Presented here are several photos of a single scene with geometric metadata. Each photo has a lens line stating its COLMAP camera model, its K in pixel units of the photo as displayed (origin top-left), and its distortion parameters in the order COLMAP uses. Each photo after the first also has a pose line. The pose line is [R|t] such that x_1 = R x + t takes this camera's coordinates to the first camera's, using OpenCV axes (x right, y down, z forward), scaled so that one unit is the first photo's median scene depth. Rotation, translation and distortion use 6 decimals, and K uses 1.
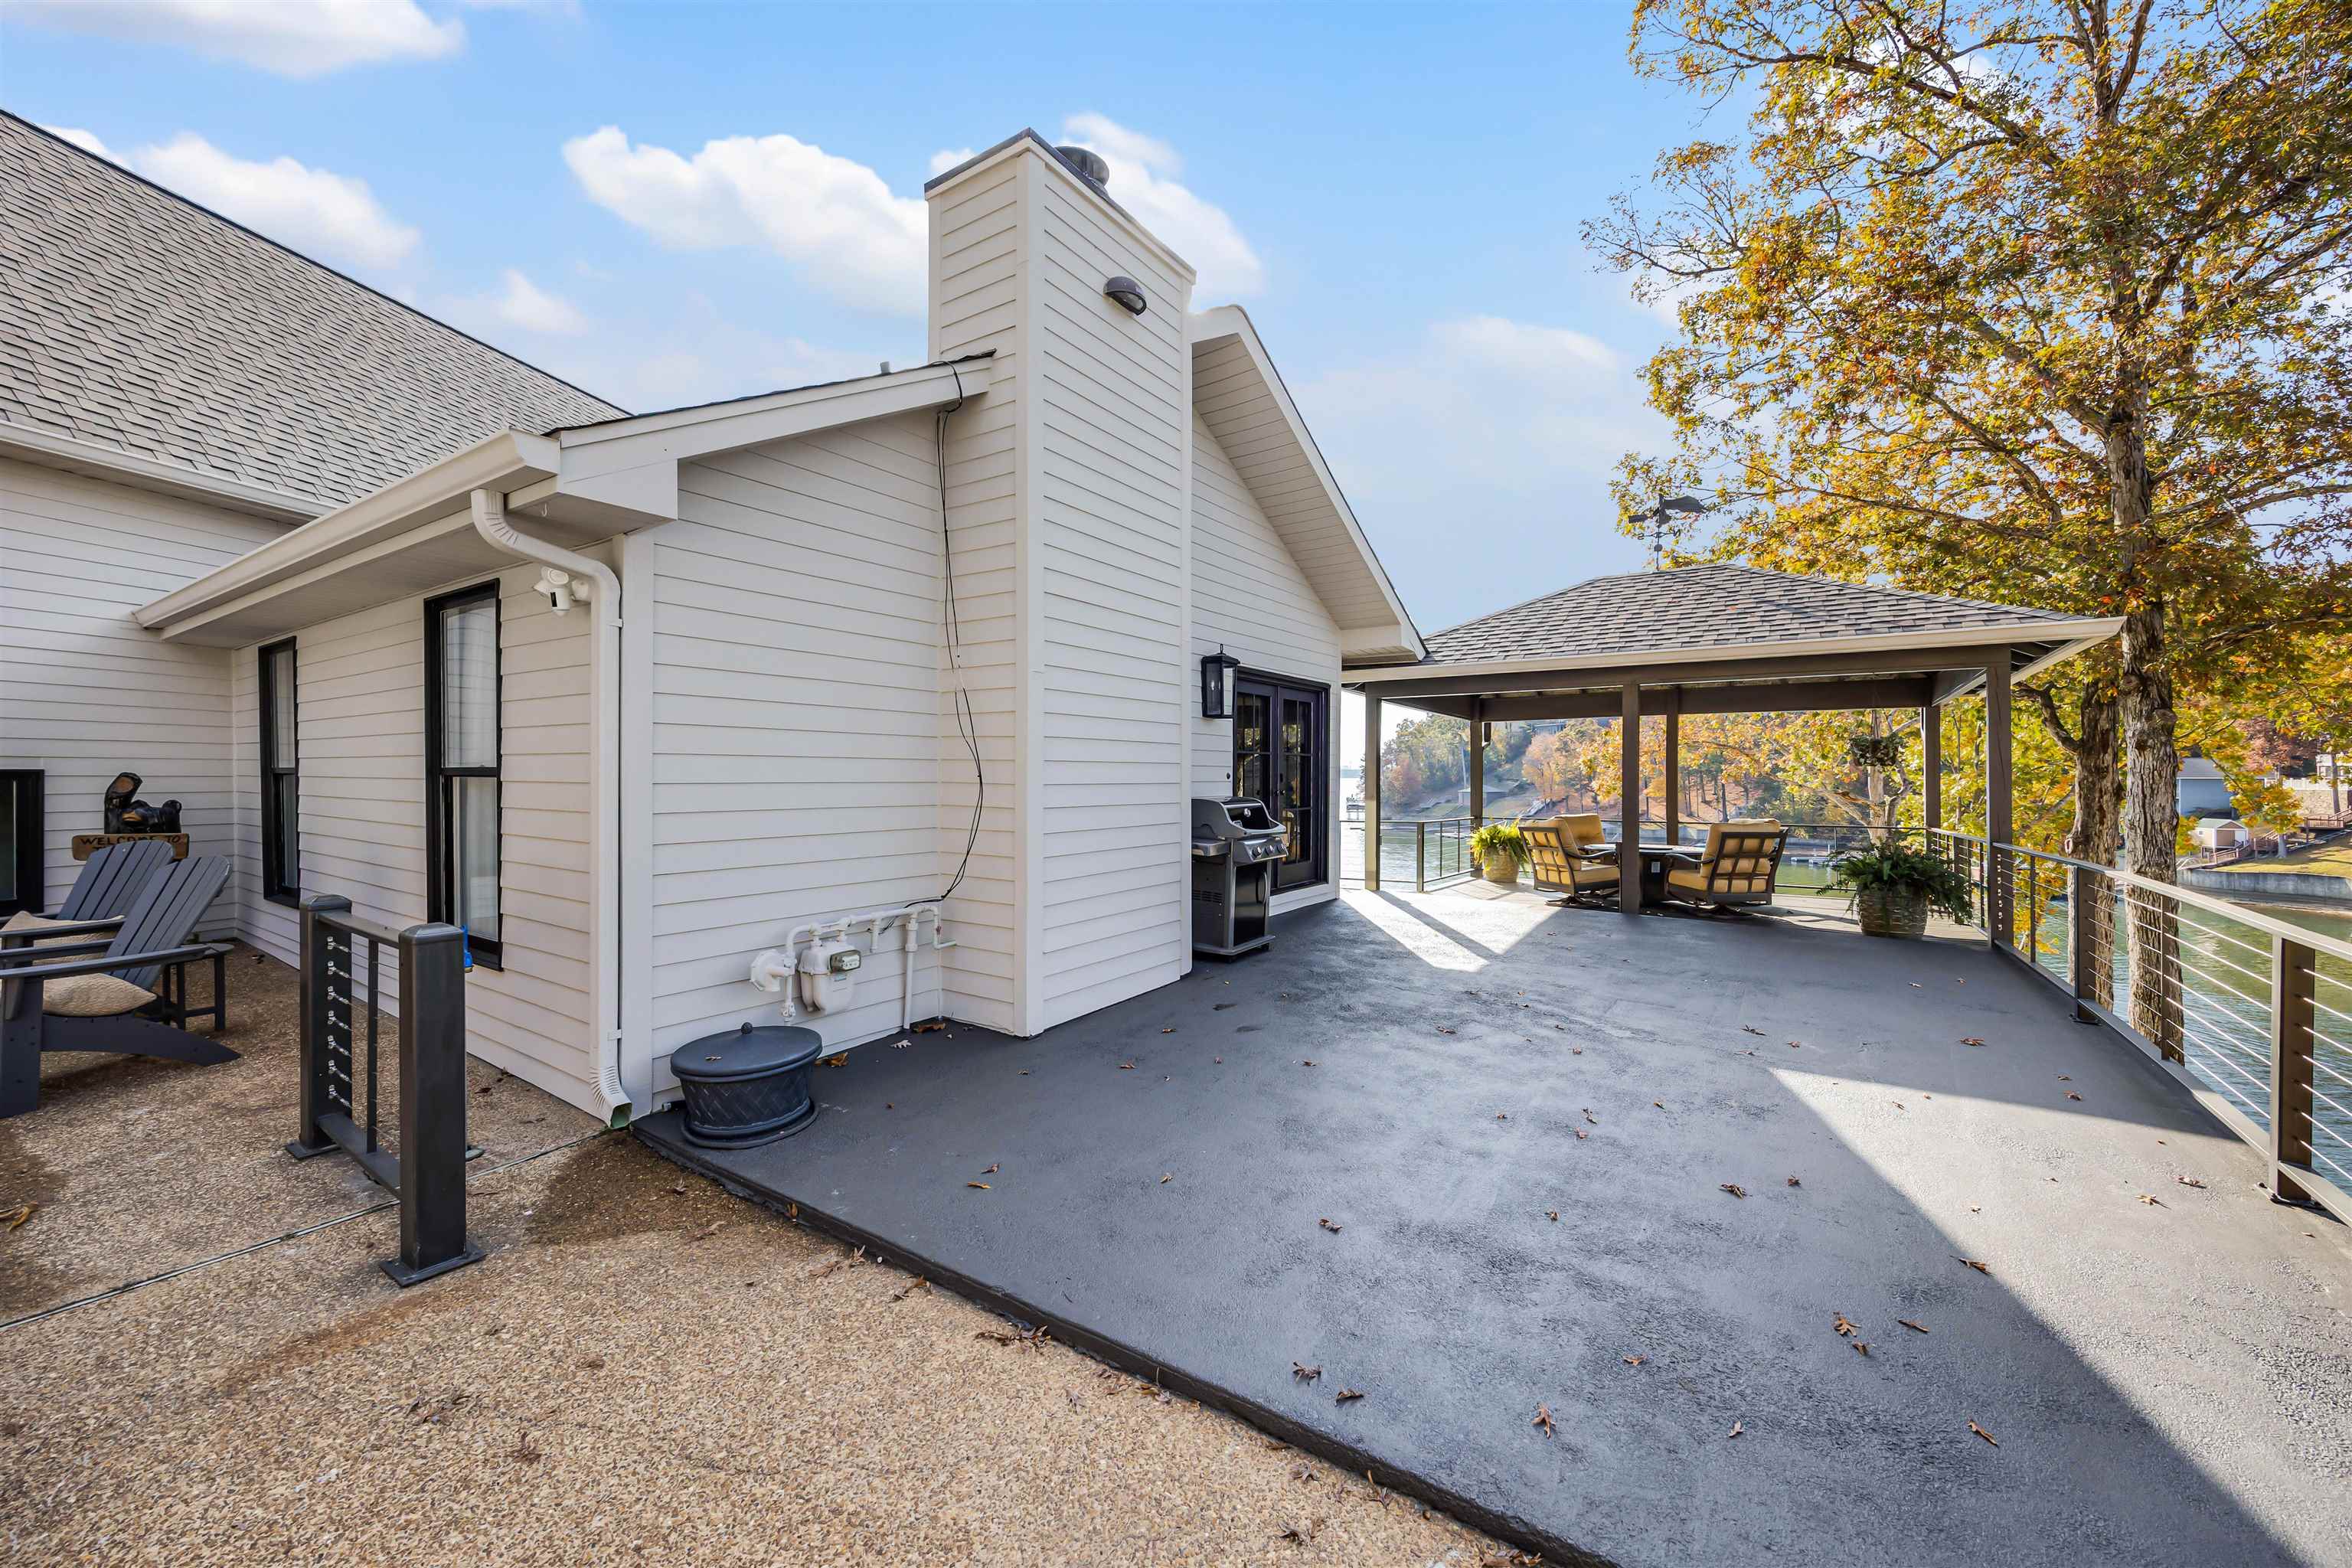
lens RADIAL K [[891.0, 0, 1176.0], [0, 891.0, 784.0], [0, 0, 1]] dist [-0.002630, 0.000764]
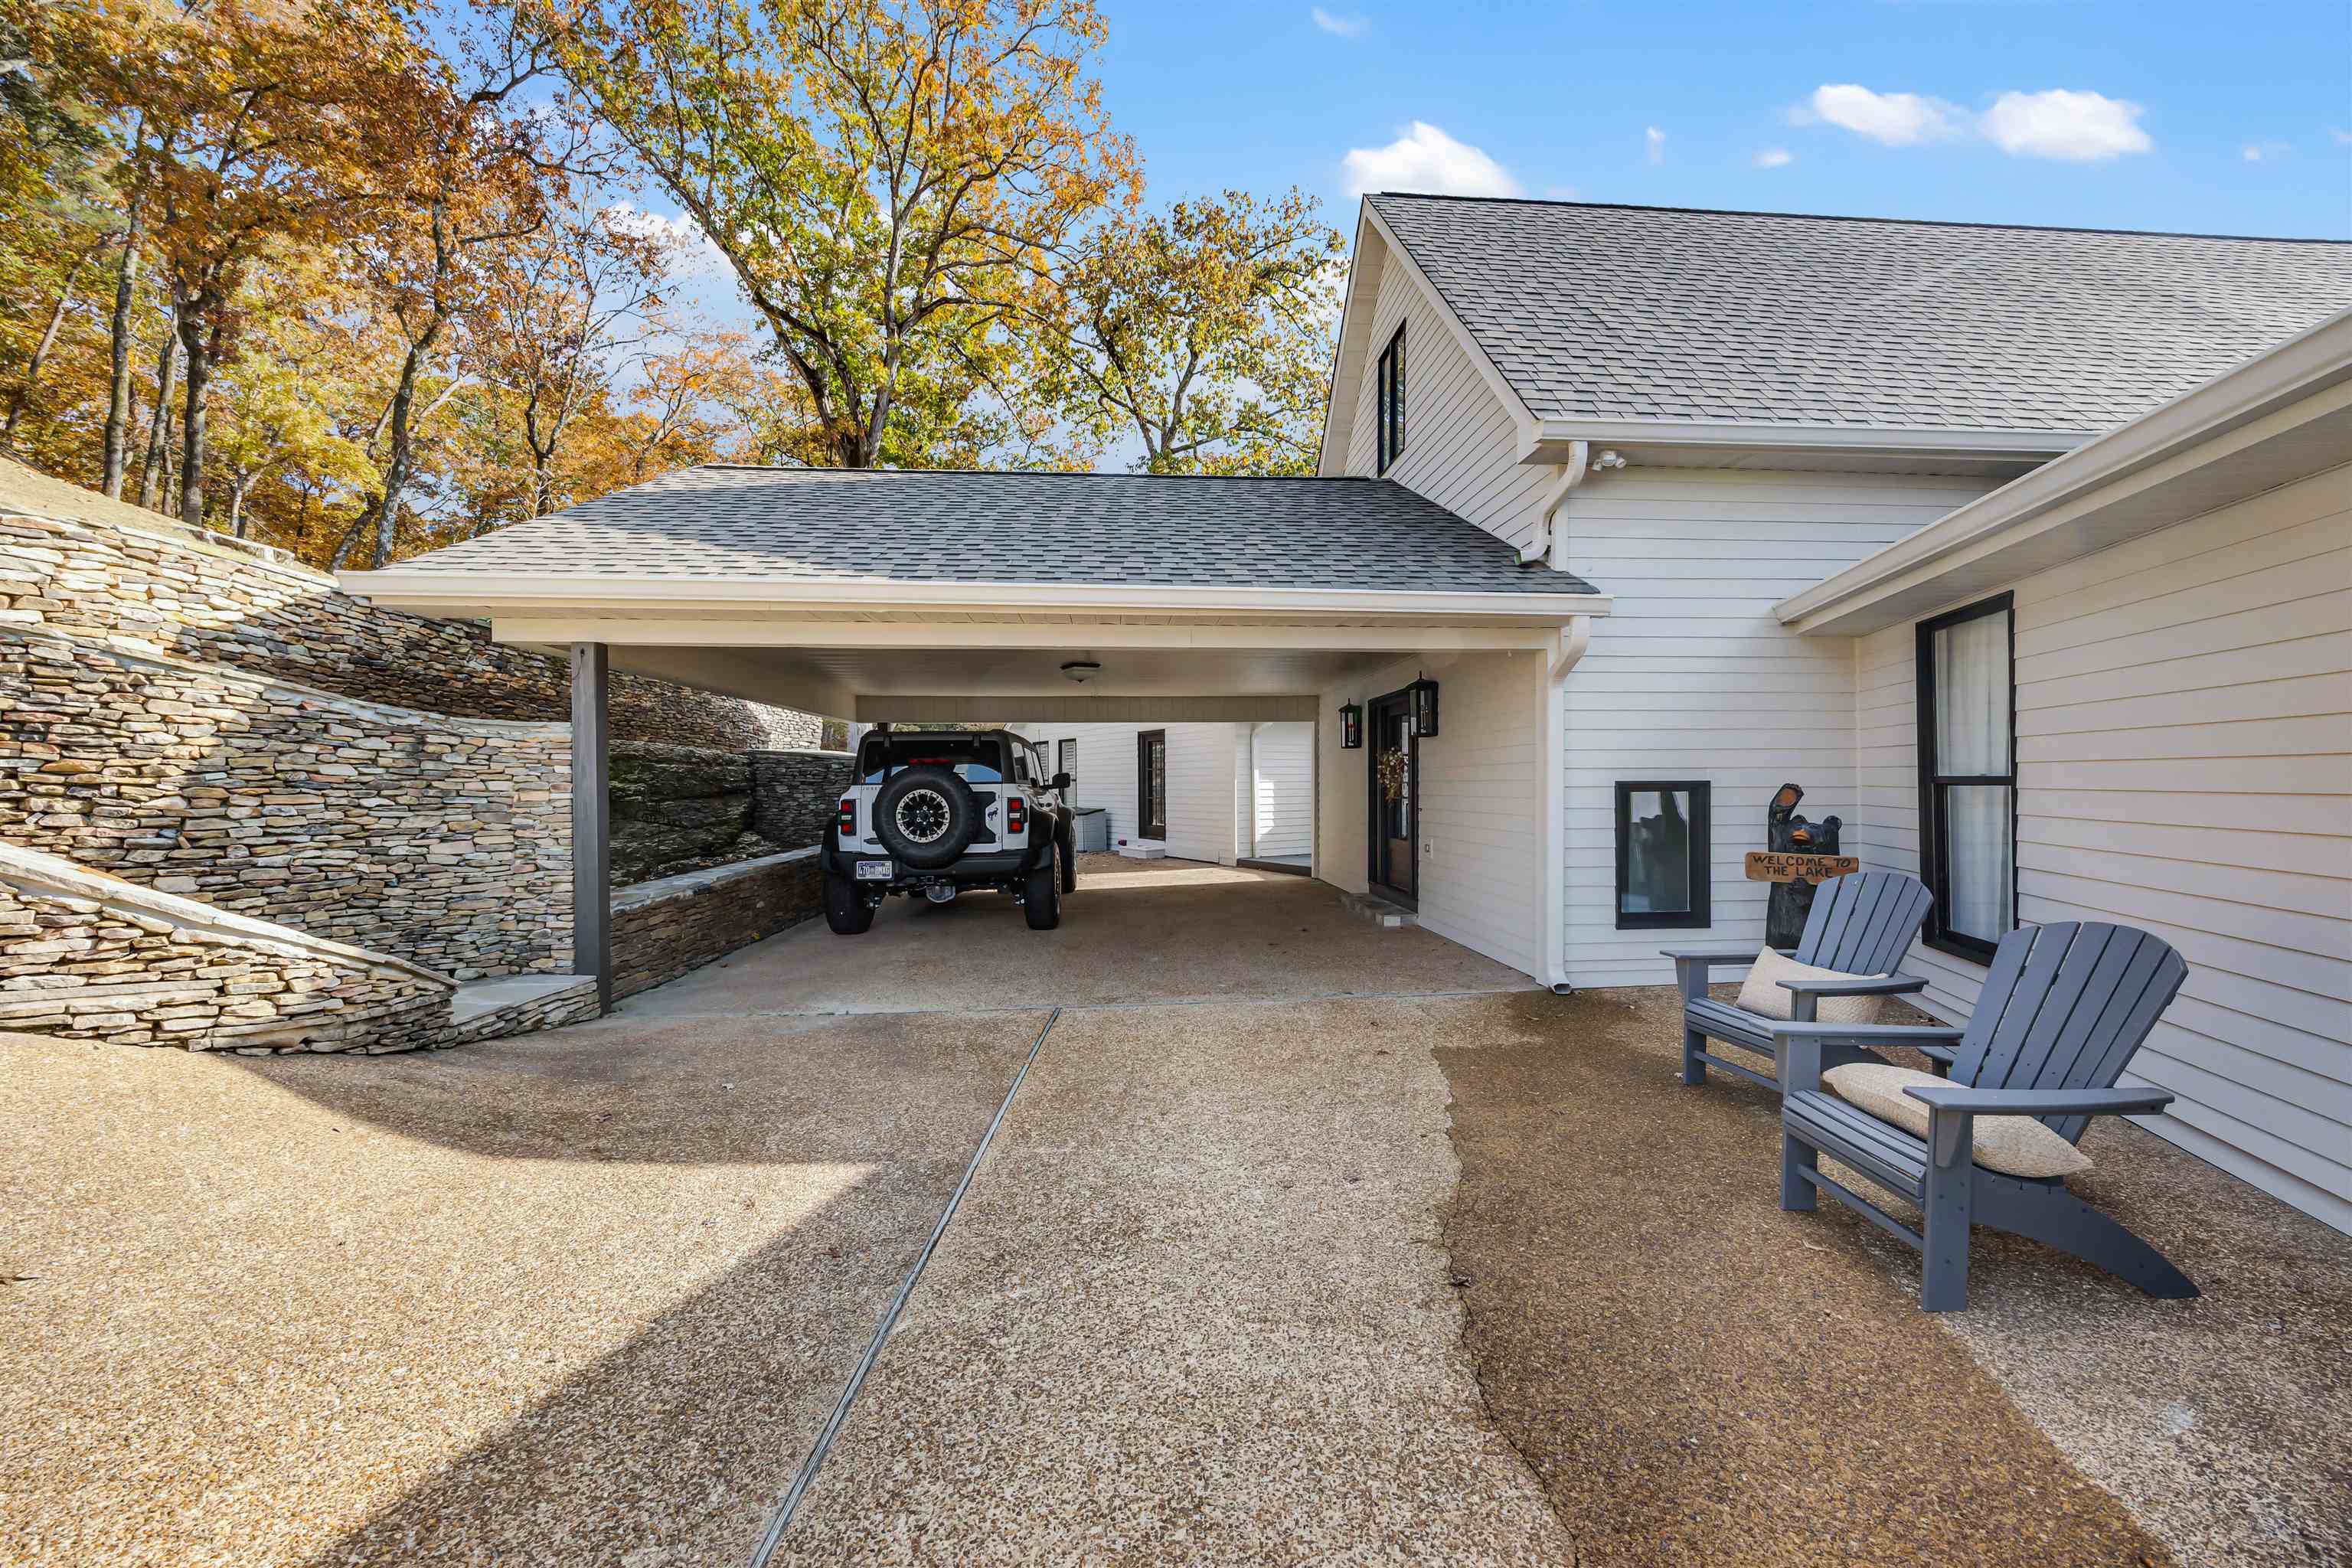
lens RADIAL K [[891.0, 0, 1176.0], [0, 891.0, 784.0], [0, 0, 1]] dist [-0.002630, 0.000764]
pose [[0.286714, 0.002448, -0.958013, -0.493886], [-0.004732, 0.999988, 0.001139, -0.010206], [0.958005, 0.004207, 0.286722, 0.154618]]
